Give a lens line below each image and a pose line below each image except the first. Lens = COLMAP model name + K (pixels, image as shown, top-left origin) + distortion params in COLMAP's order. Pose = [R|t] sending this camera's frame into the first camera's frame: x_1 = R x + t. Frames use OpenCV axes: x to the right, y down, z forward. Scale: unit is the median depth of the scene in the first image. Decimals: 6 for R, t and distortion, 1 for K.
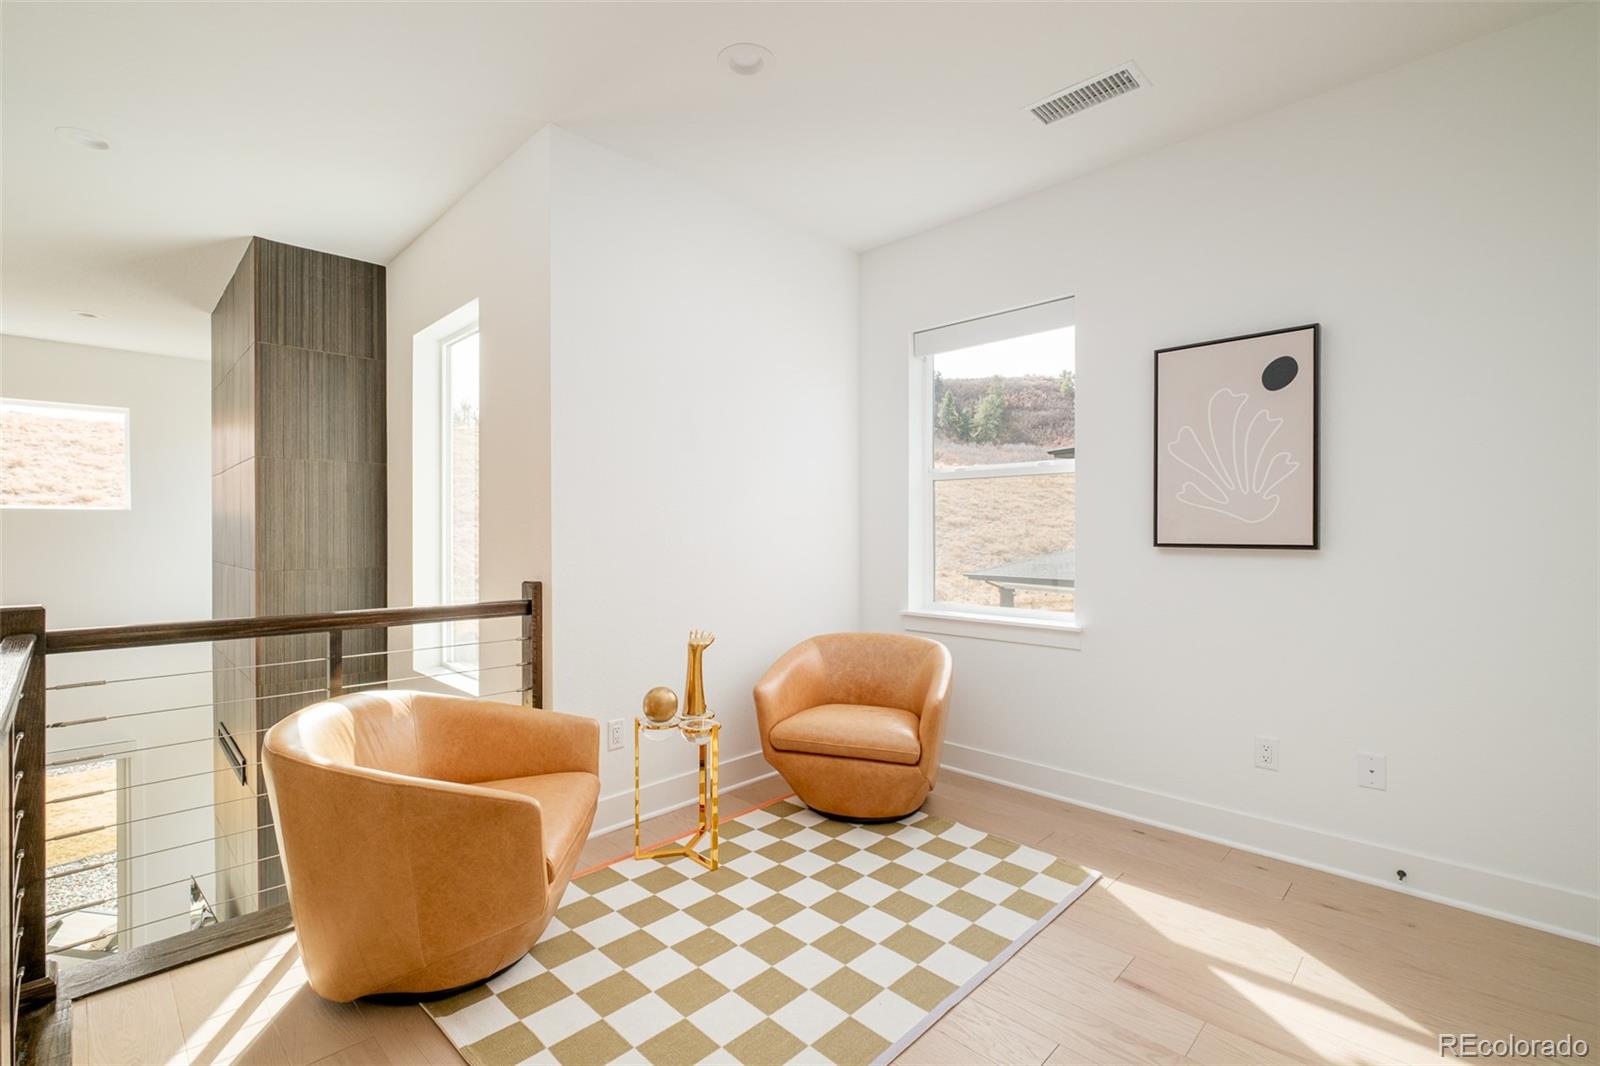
lens RADIAL K [[705.1, 0, 800.6], [0, 705.1, 539.3], [0, 0, 1]] dist [0.000576, 0.000222]
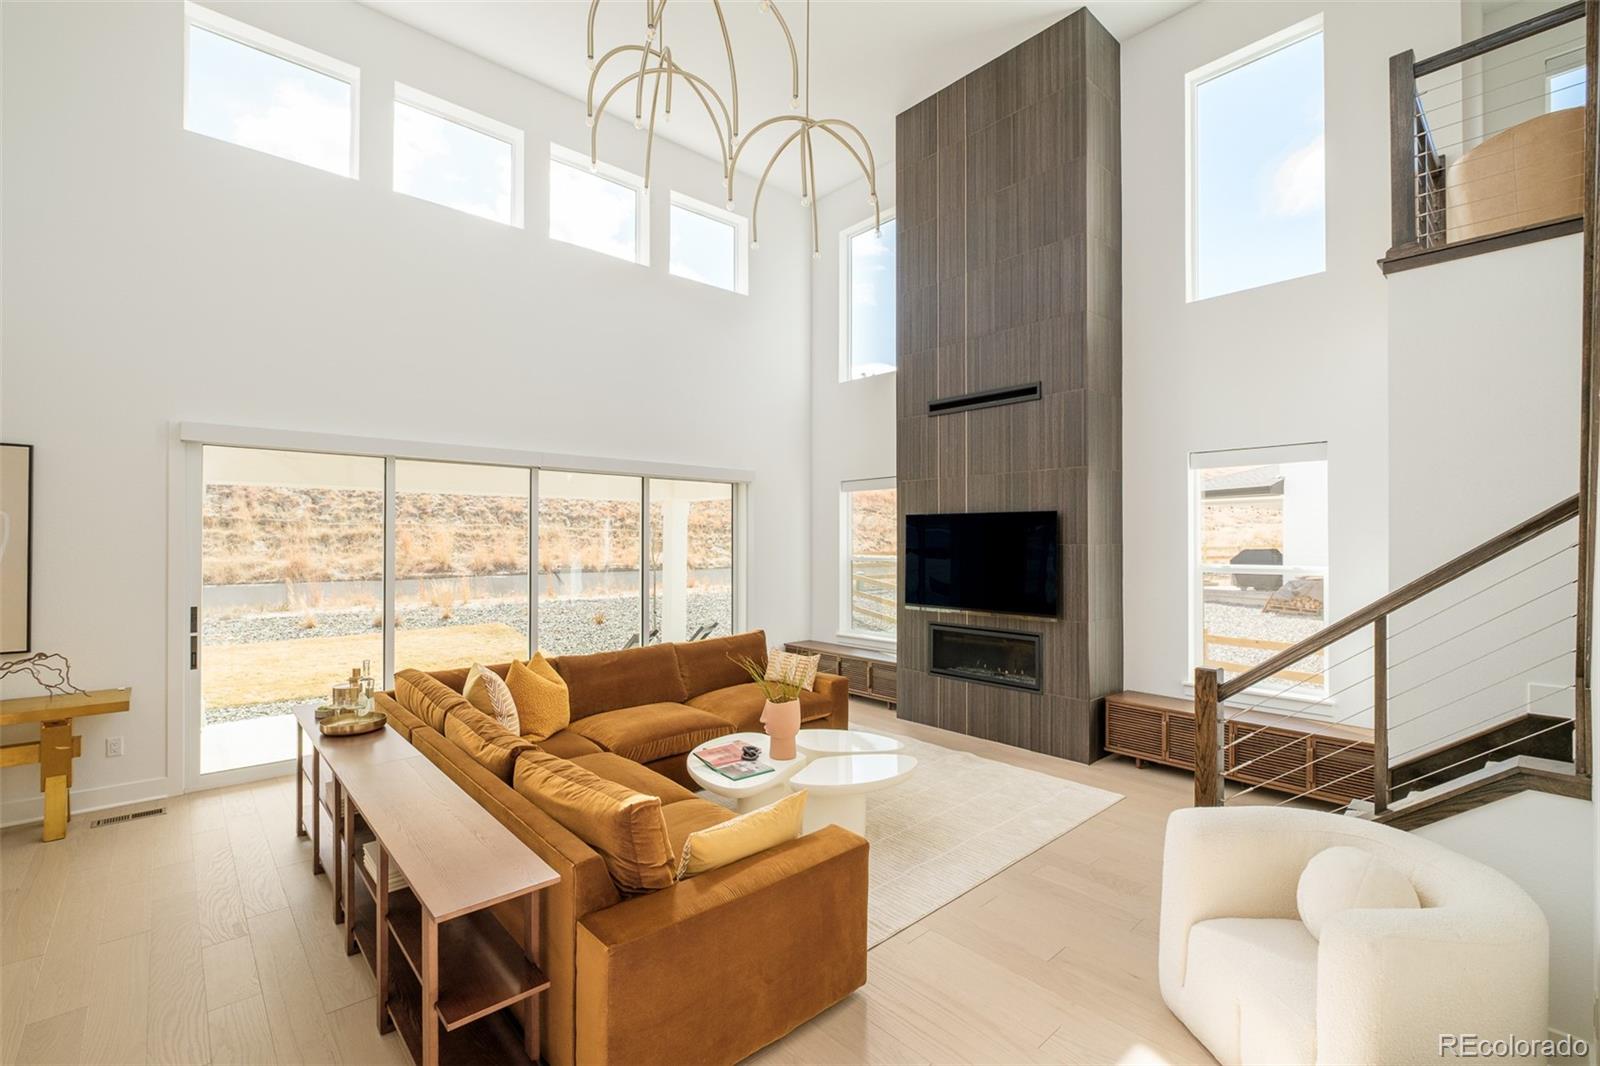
lens RADIAL K [[705.1, 0, 800.6], [0, 705.1, 539.3], [0, 0, 1]] dist [0.000576, 0.000222]
pose [[0.998411, 0.003617, -0.056243, -1.256934], [-0.004046, 0.999963, -0.007529, 0.683394], [0.056214, 0.007744, 0.998389, -0.484582]]
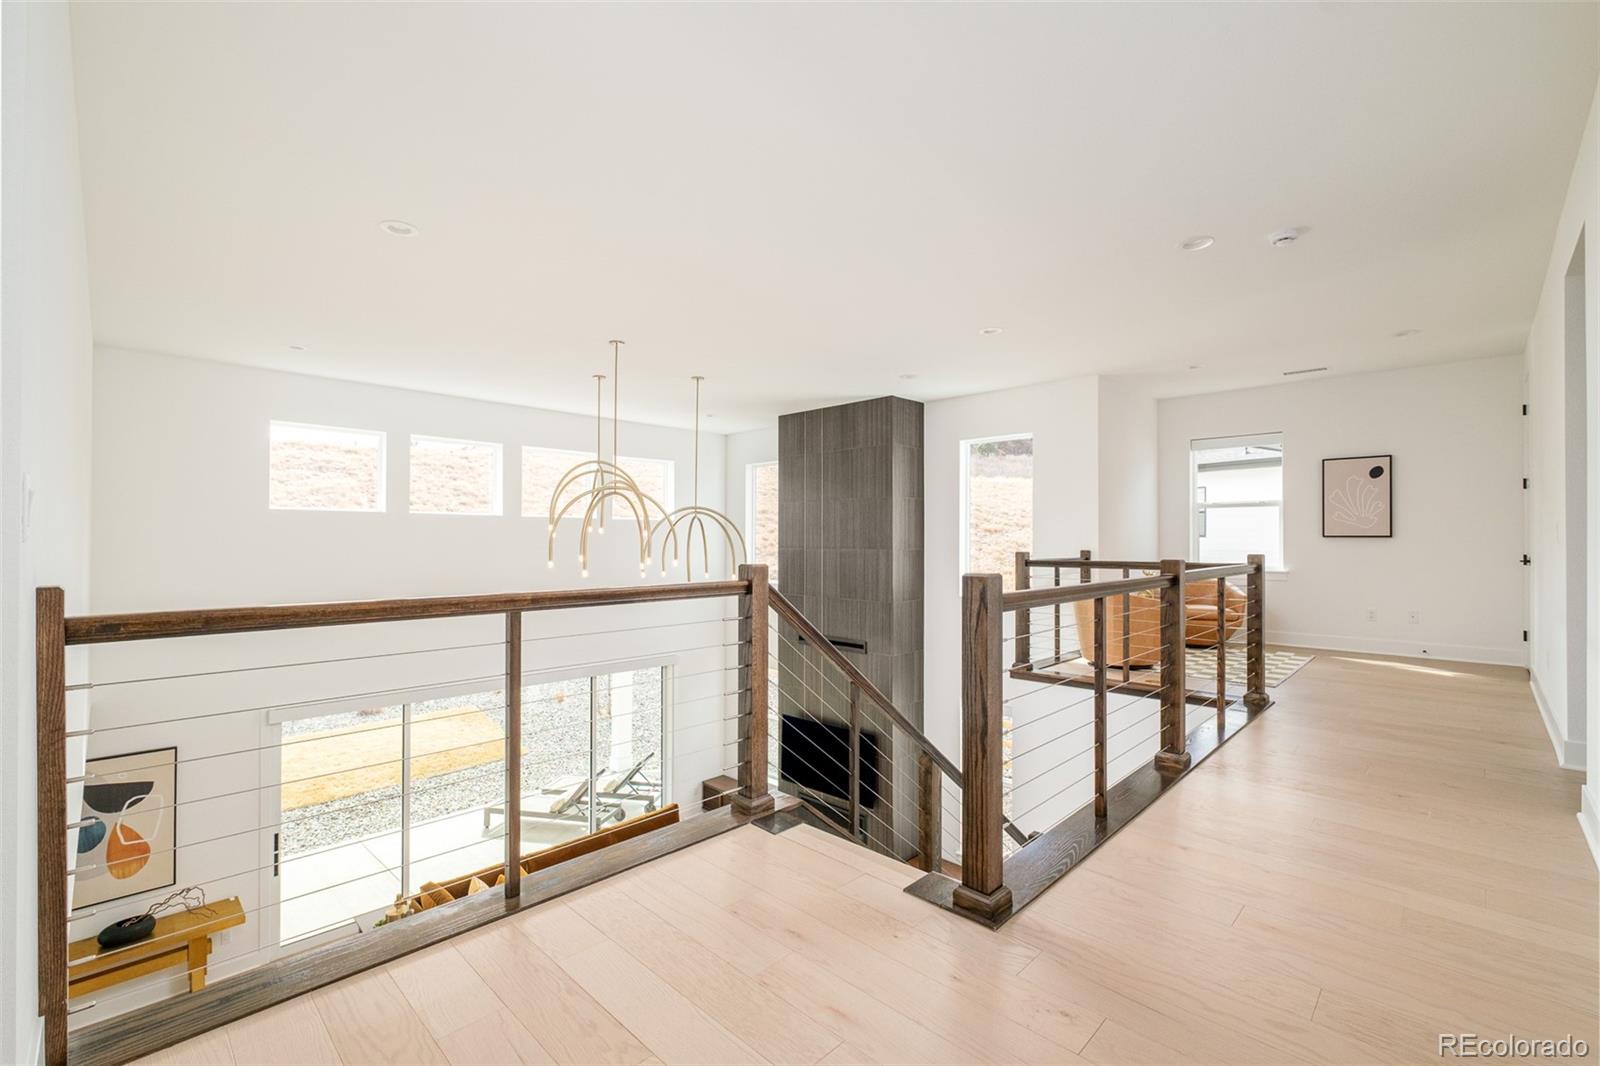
lens RADIAL K [[688.4, 0, 802.1], [0, 688.4, 537.3], [0, 0, 1]] dist [0.000305, -0.000385]
pose [[0.999984, 0.003843, 0.004212, -1.043304], [-0.003793, 0.999925, -0.011677, 0.035645], [-0.004257, 0.011661, 0.999923, -1.106147]]
